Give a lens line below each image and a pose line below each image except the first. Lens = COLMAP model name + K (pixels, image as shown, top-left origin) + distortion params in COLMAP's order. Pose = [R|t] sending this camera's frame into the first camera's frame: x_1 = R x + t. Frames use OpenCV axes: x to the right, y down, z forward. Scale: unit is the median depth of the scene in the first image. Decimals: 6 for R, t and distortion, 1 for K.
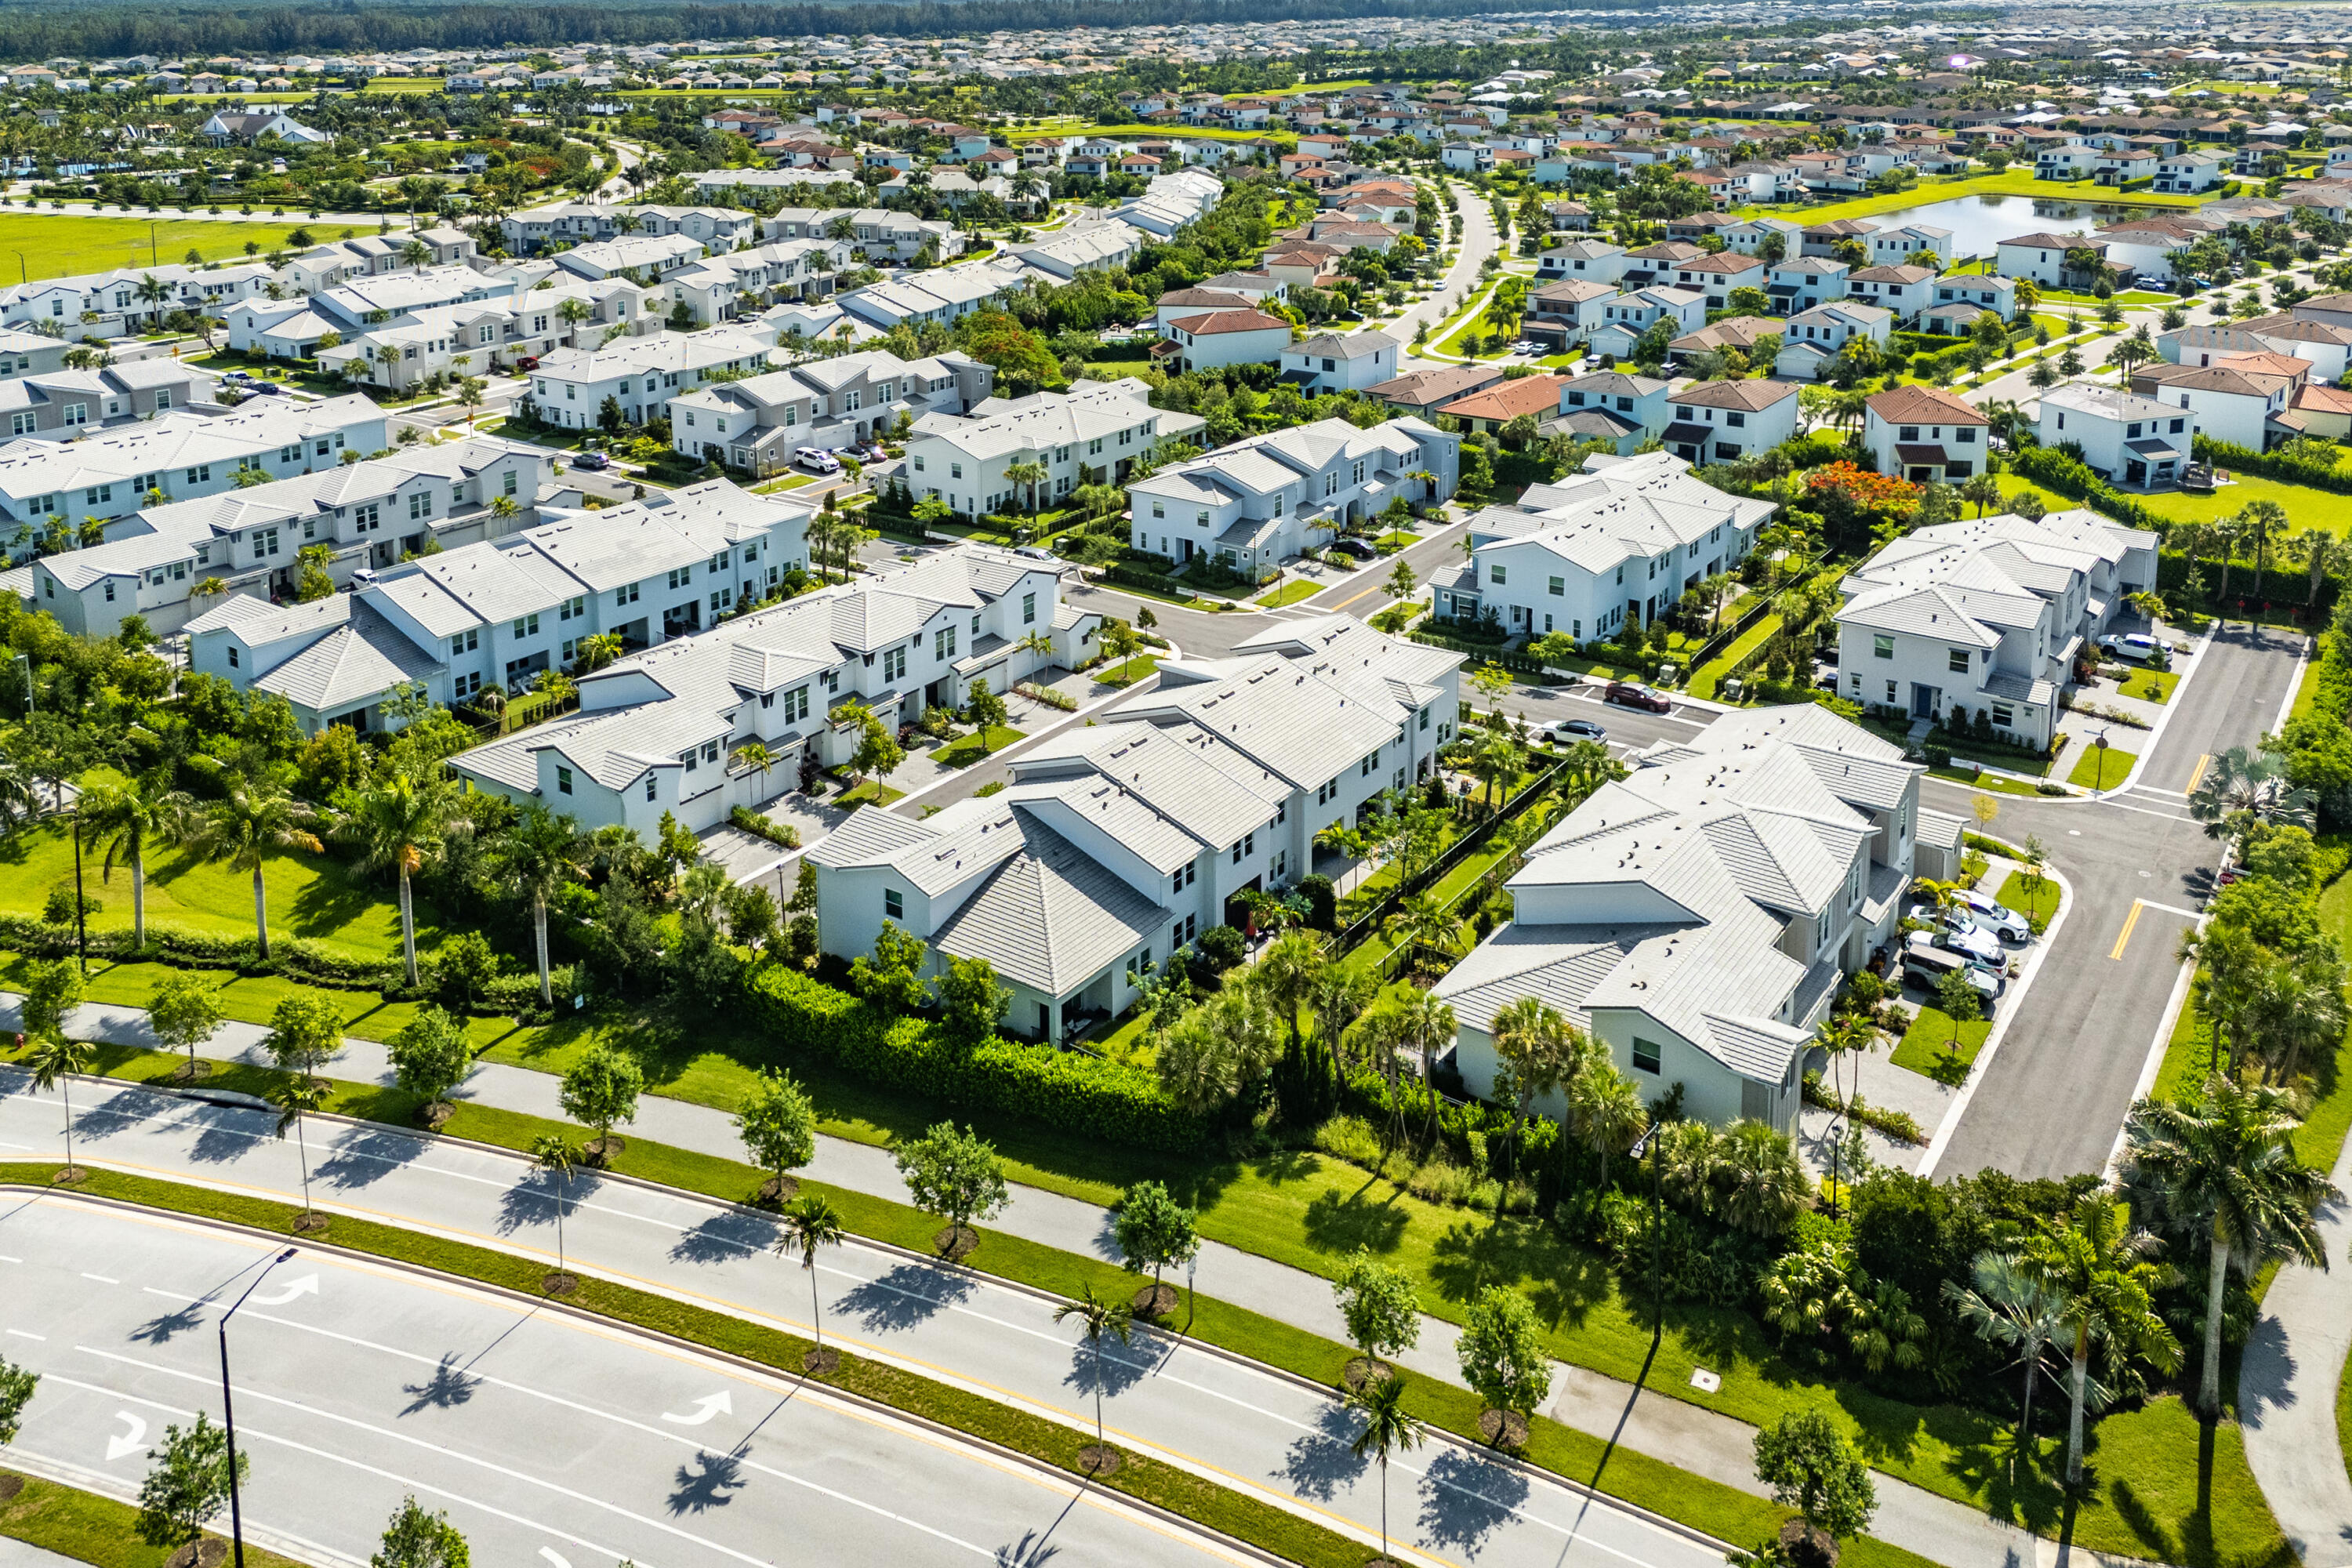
lens RADIAL K [[1772.8, 0, 1179.8], [0, 1772.8, 676.5], [0, 0, 1]] dist [0.009980, -0.000707]
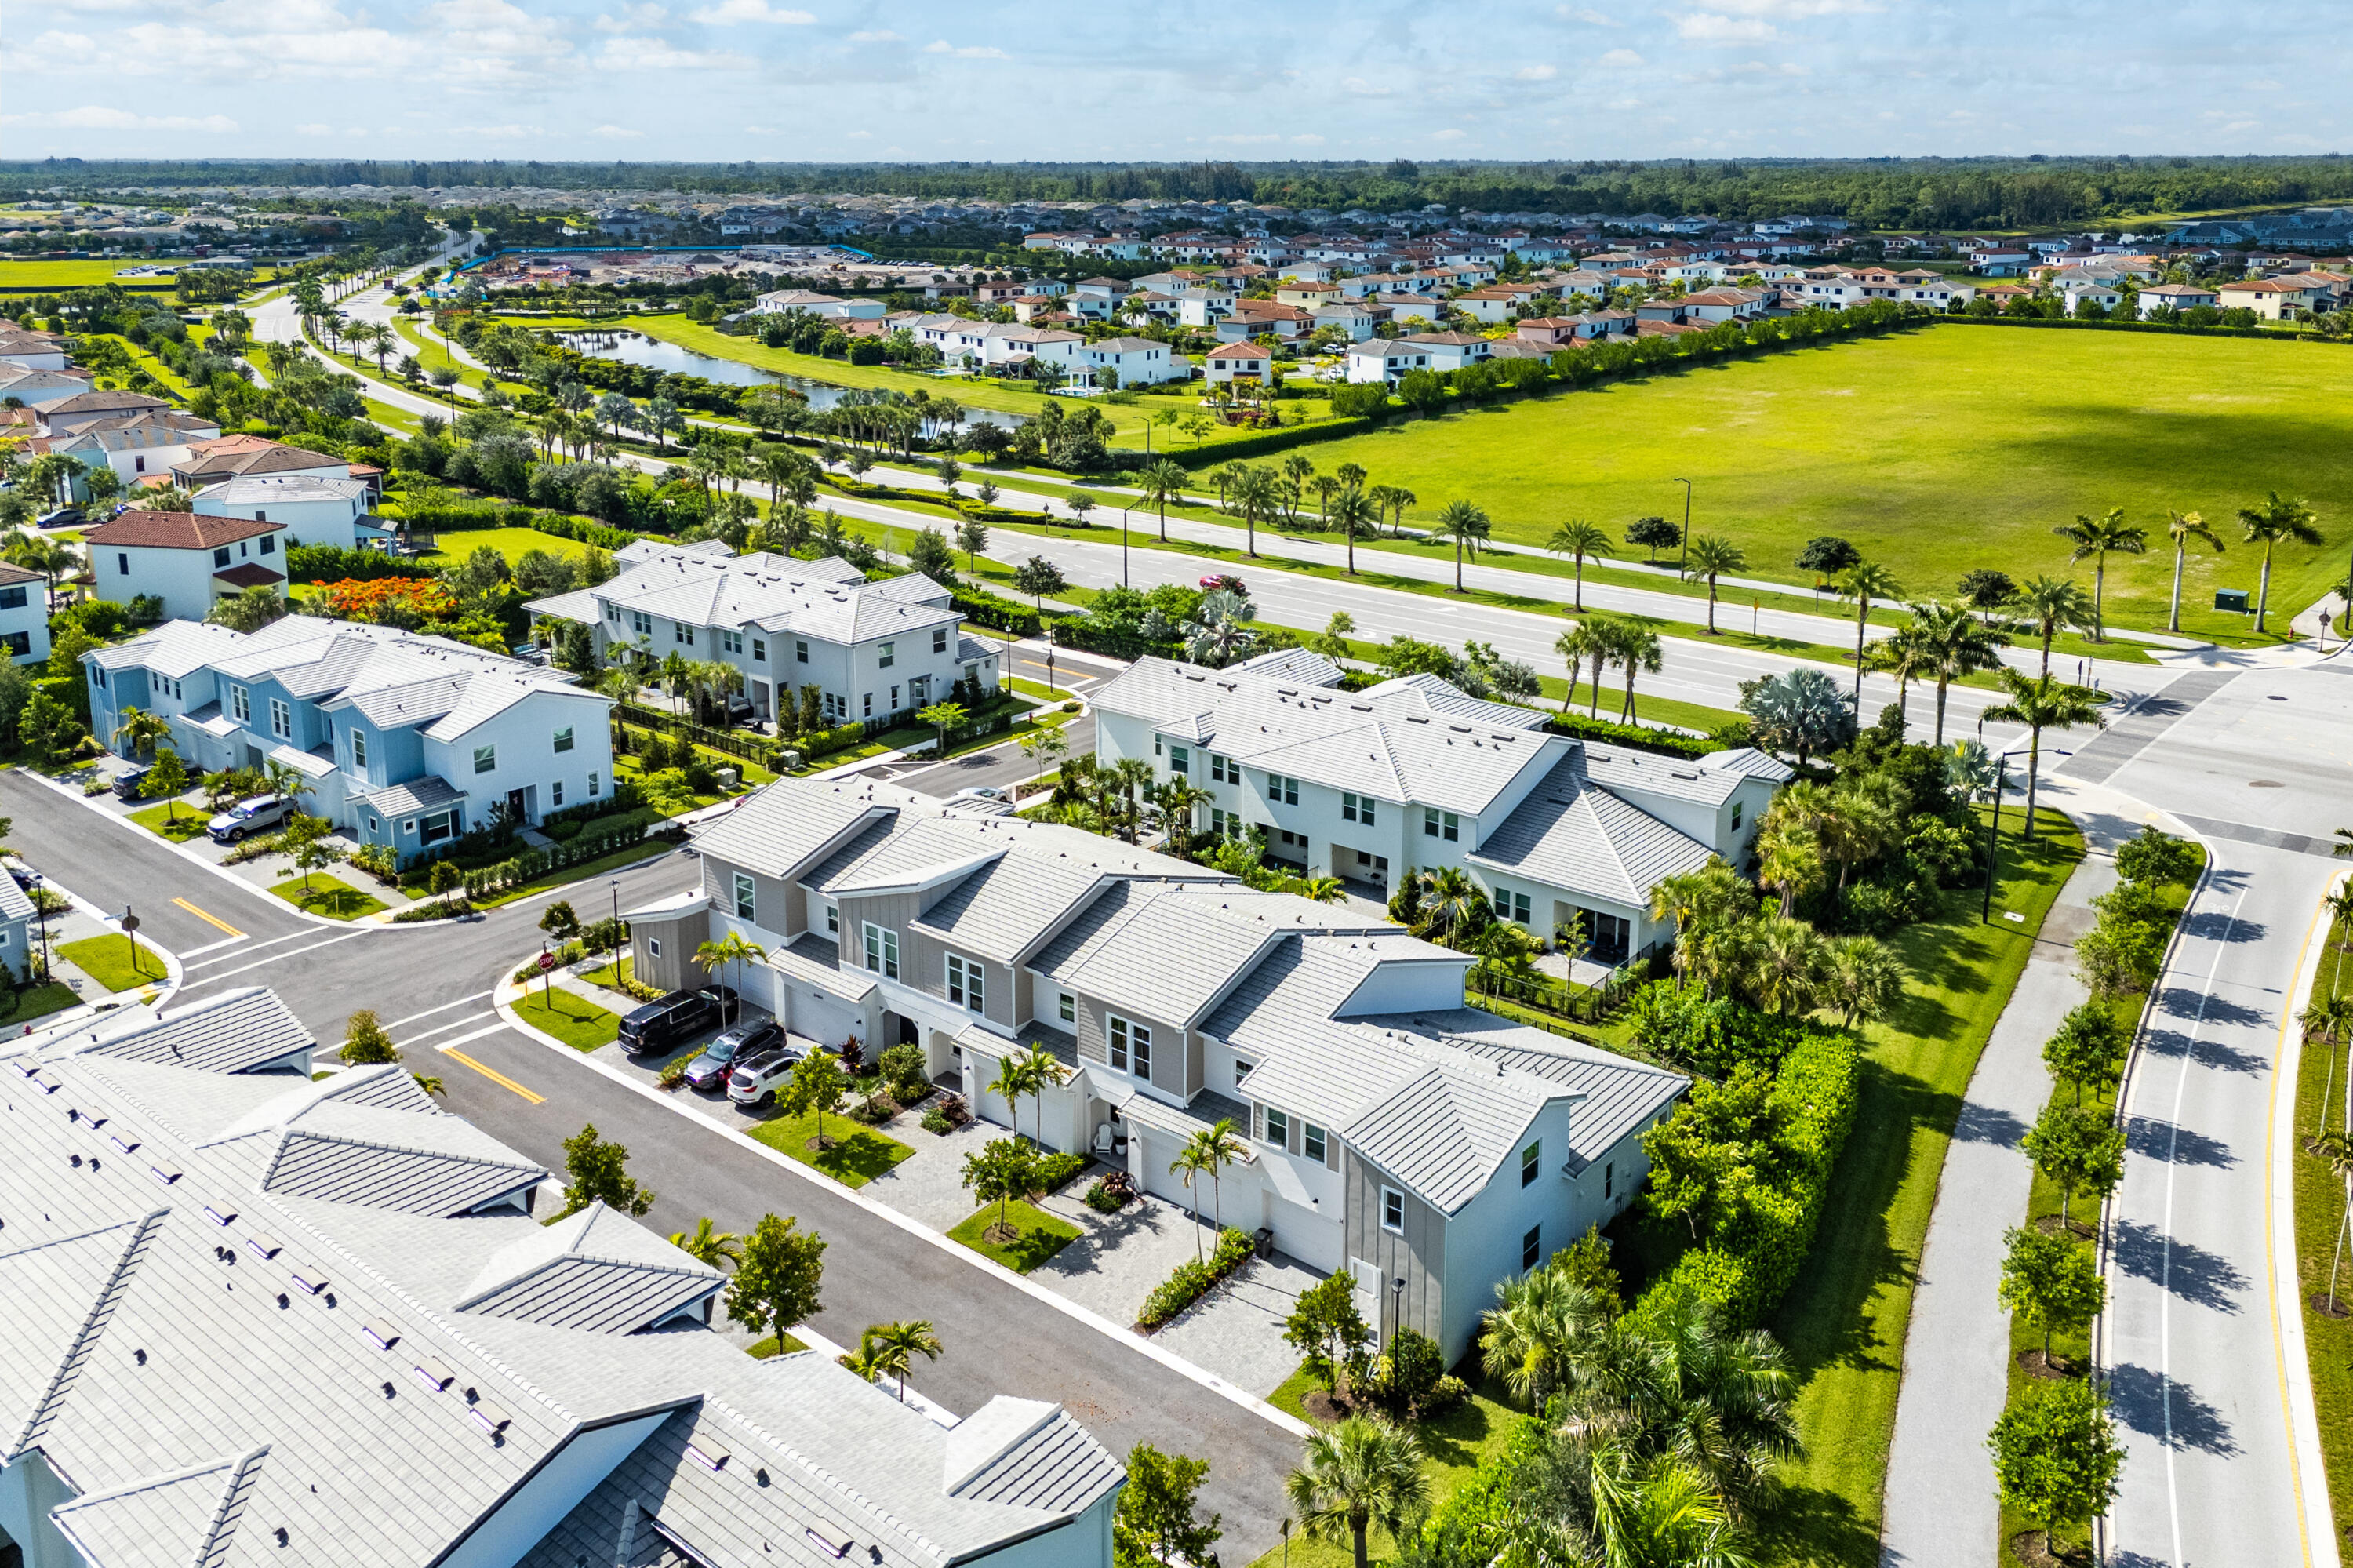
lens RADIAL K [[1788.4, 0, 1161.4], [0, 1788.4, 772.6], [0, 0, 1]] dist [0.059802, -0.065723]
pose [[0.090820, -0.314053, 0.945052, -0.467169], [0.356403, 0.896370, 0.263625, -0.140446], [-0.929908, 0.312877, 0.193337, 0.570909]]
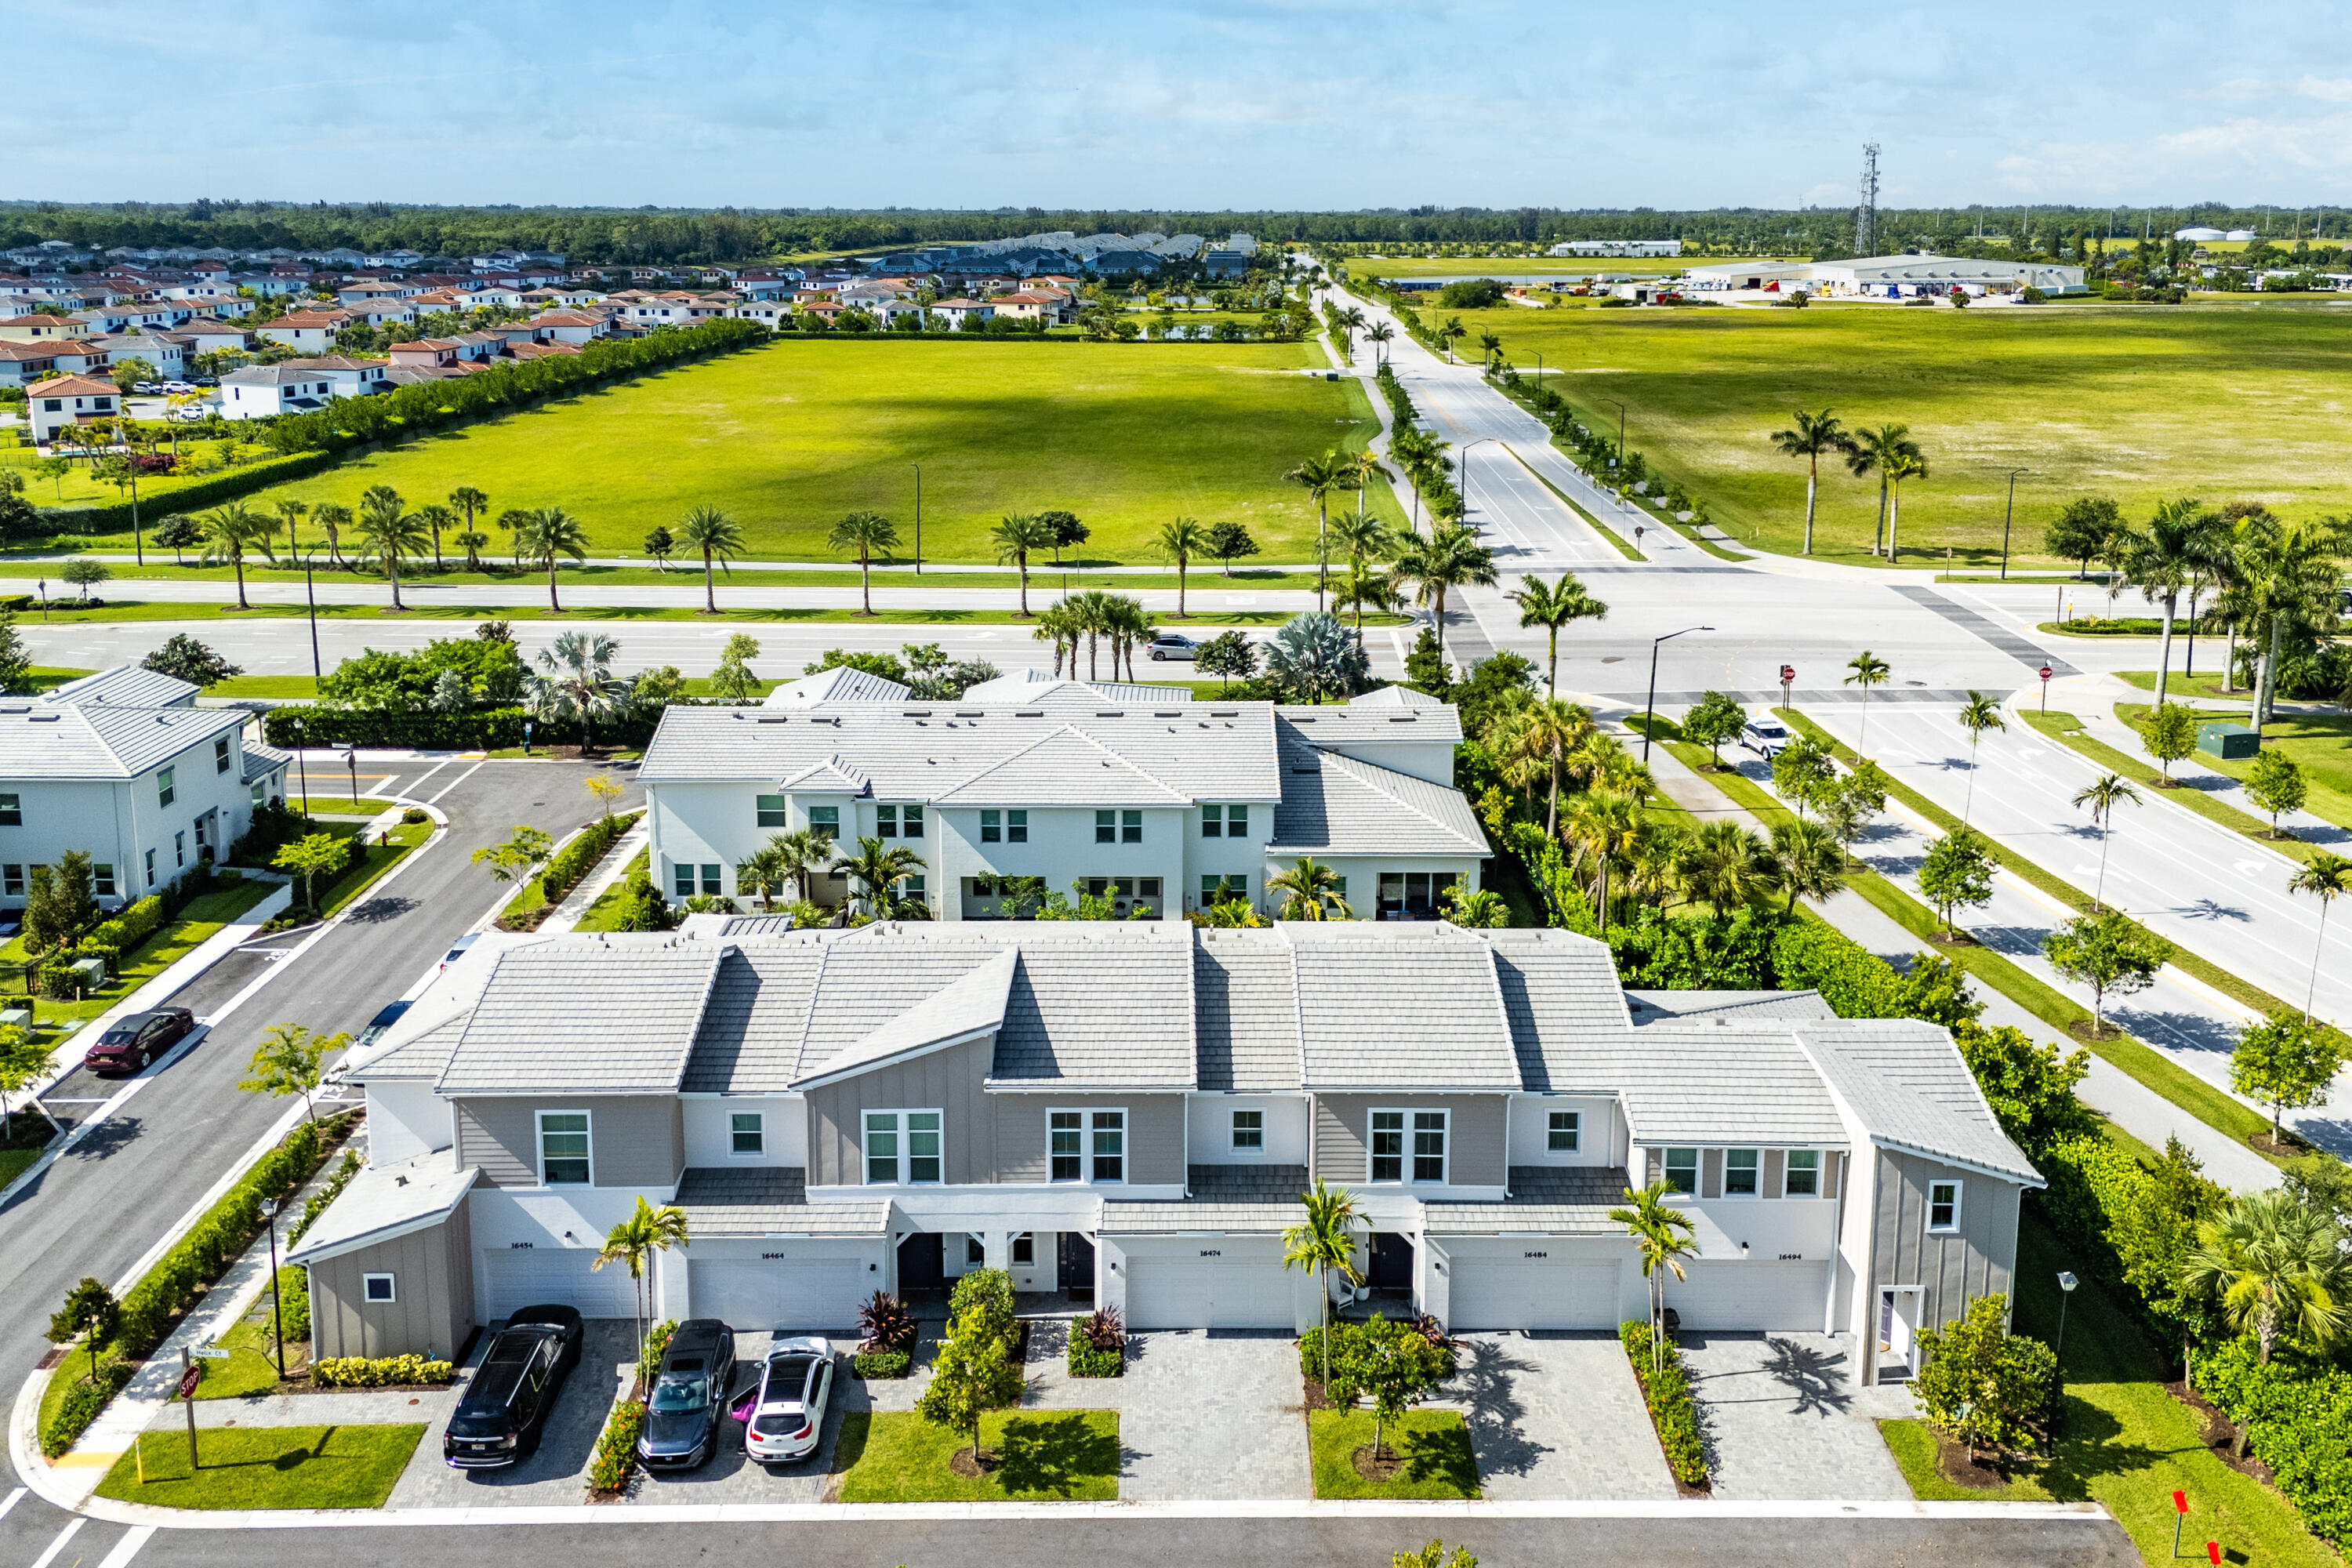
lens RADIAL K [[1826.1, 0, 1184.8], [0, 1826.1, 724.2], [0, 0, 1]] dist [0.062649, -0.059508]
pose [[-0.569667, -0.218290, 0.792357, -0.290130], [0.292635, 0.847029, 0.443742, -0.191001], [-0.768014, 0.484656, -0.418645, 0.824588]]
